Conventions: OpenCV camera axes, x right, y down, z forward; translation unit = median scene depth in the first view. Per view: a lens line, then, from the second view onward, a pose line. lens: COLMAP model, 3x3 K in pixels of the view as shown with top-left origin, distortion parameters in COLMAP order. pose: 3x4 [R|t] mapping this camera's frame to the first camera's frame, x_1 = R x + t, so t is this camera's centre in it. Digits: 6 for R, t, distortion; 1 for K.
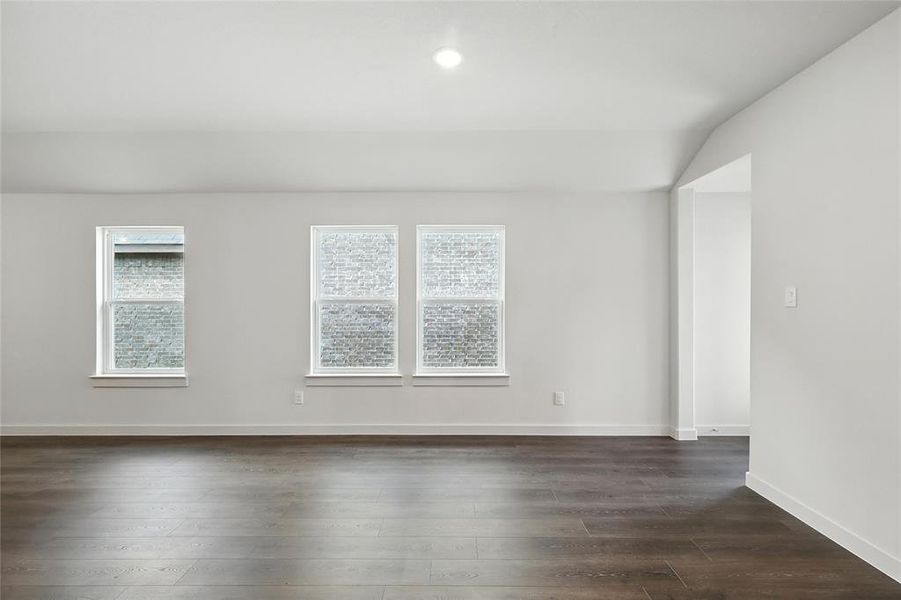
lens RADIAL K [[395.0, 0, 452.6], [0, 395.0, 300.6], [0, 0, 1]] dist [0.002324, 0.000604]
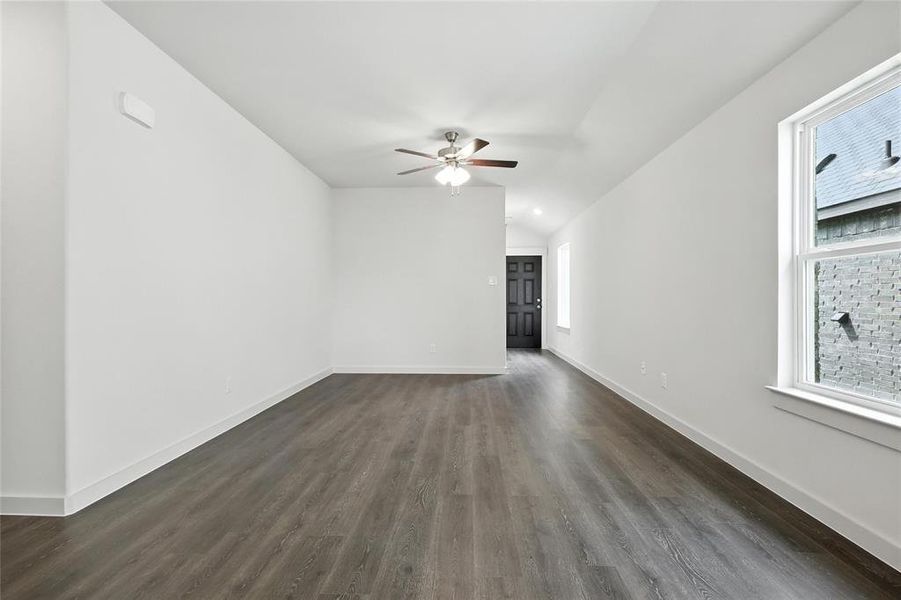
lens RADIAL K [[395.0, 0, 452.6], [0, 395.0, 300.6], [0, 0, 1]] dist [0.002324, 0.000604]
pose [[-0.029381, 0.004074, -0.999560, -0.175816], [-0.000041, 0.999992, 0.004077, 0.034385], [0.999568, 0.000161, -0.029380, 0.301535]]
